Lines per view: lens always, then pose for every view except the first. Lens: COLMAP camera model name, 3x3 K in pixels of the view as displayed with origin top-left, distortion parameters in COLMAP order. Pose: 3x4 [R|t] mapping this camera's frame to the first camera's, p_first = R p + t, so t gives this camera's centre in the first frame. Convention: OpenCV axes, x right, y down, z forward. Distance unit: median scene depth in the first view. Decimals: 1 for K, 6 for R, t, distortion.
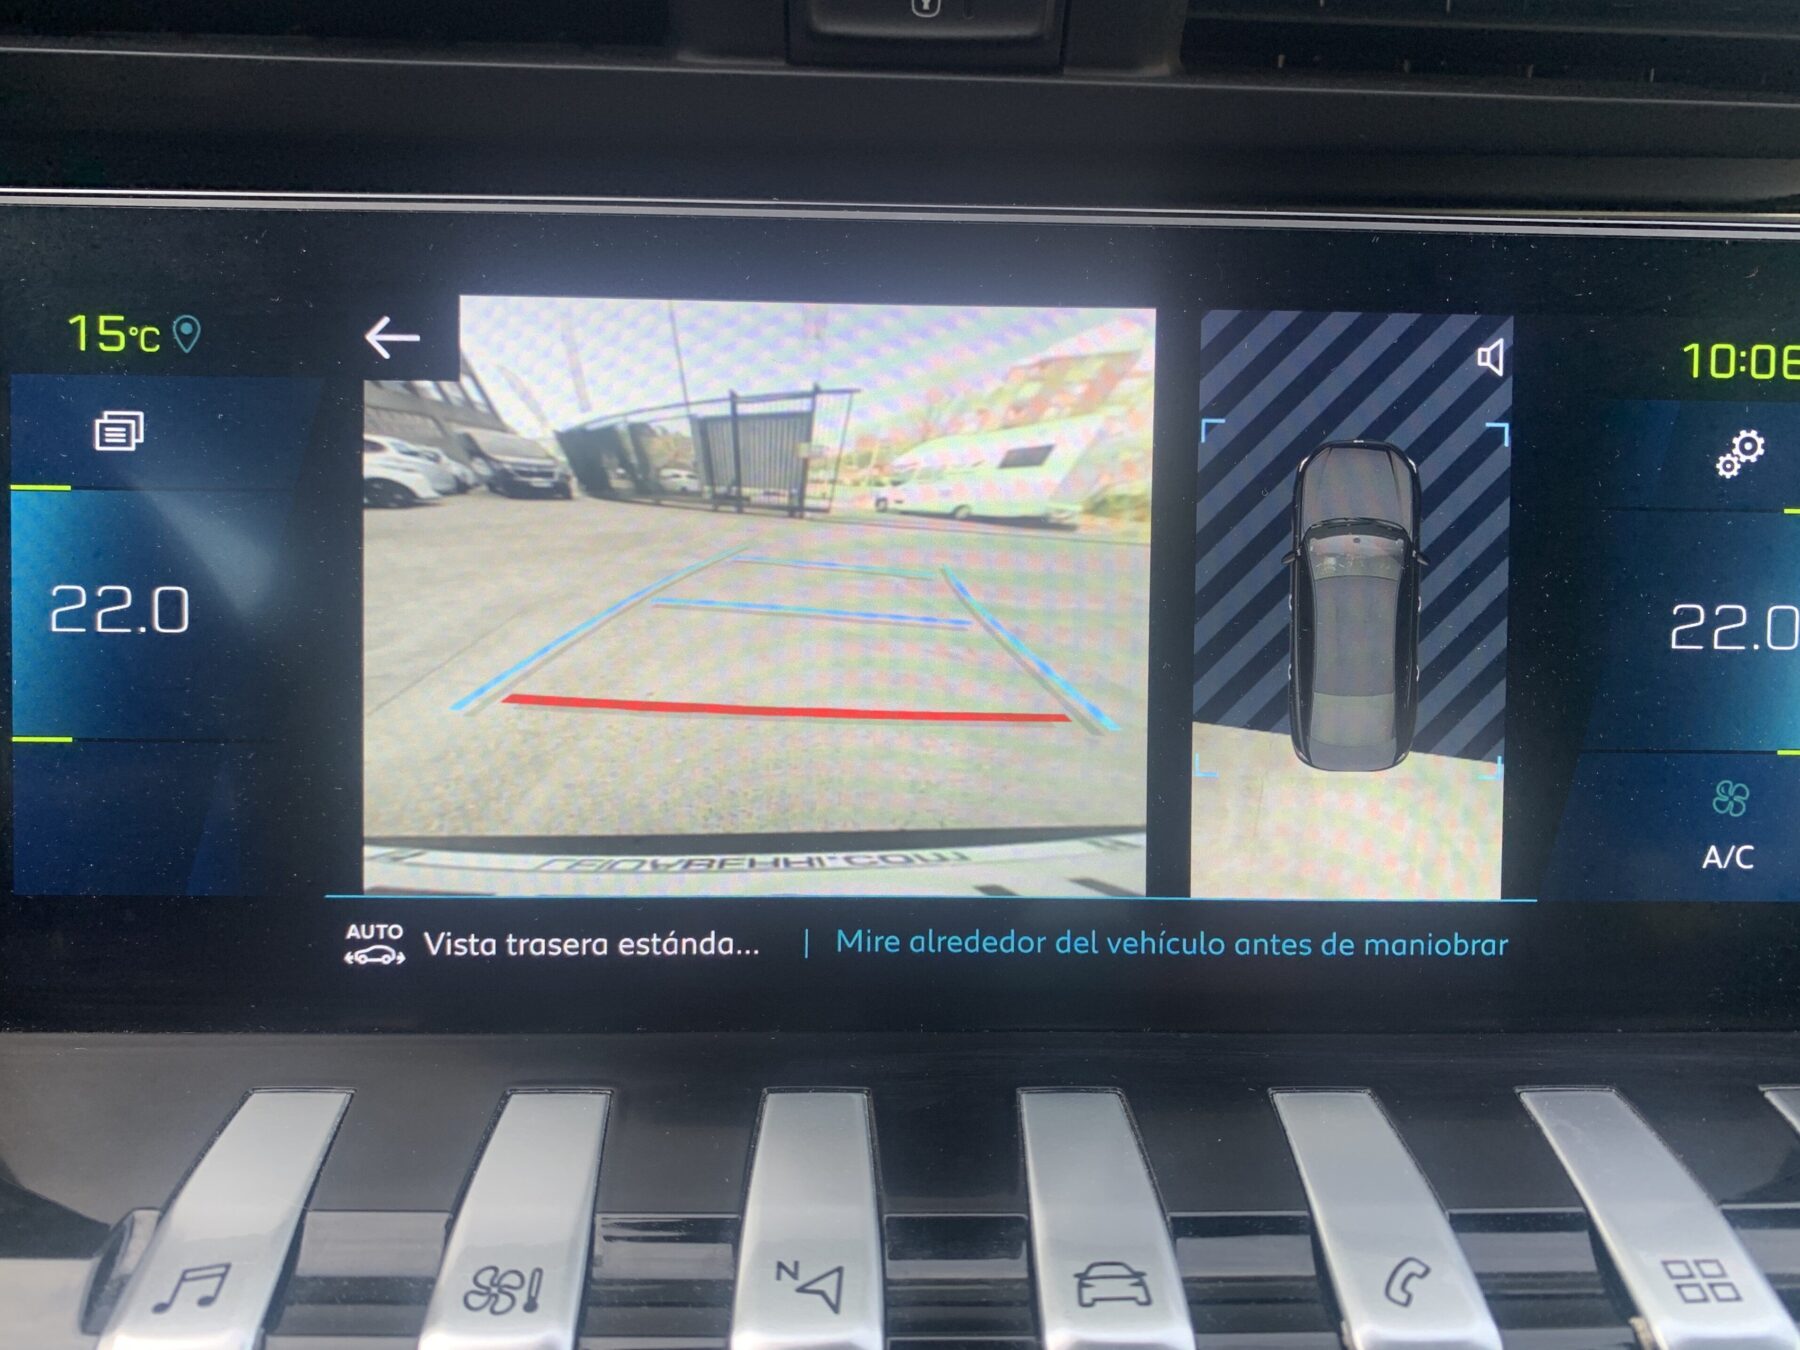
lens RADIAL K [[1517.1, 0, 895.6], [0, 1517.1, 658.5], [0, 0, 1]] dist [-0.025114, -0.005176]
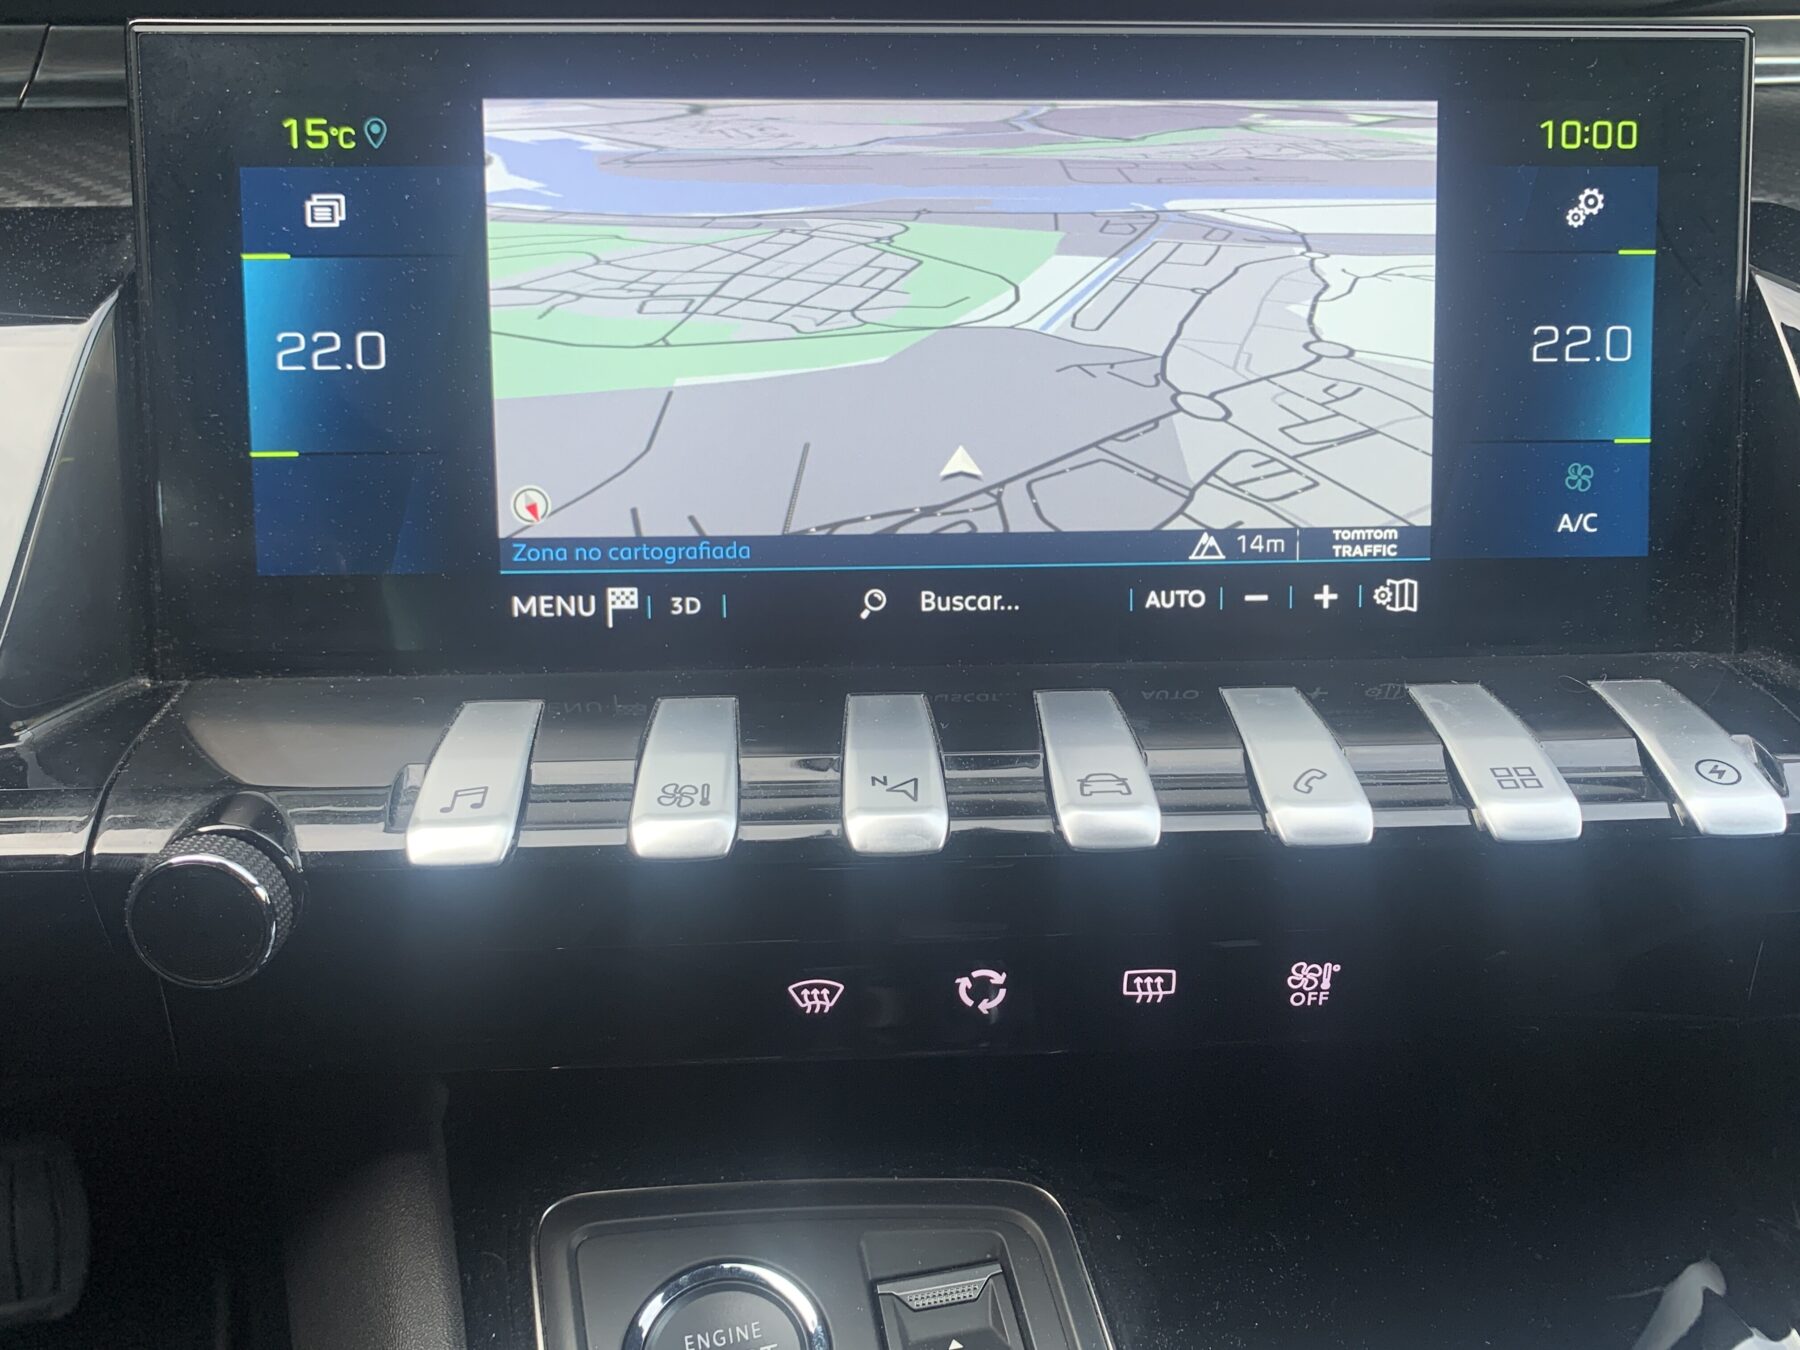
lens RADIAL K [[1762.0, 0, 906.4], [0, 1762.0, 661.3], [0, 0, 1]] dist [-0.027251, 0.000000]
pose [[0.999520, -0.023458, 0.020240, -0.060901], [0.022109, 0.997674, 0.064485, 0.145954], [-0.021705, -0.064006, 0.997713, -0.523969]]
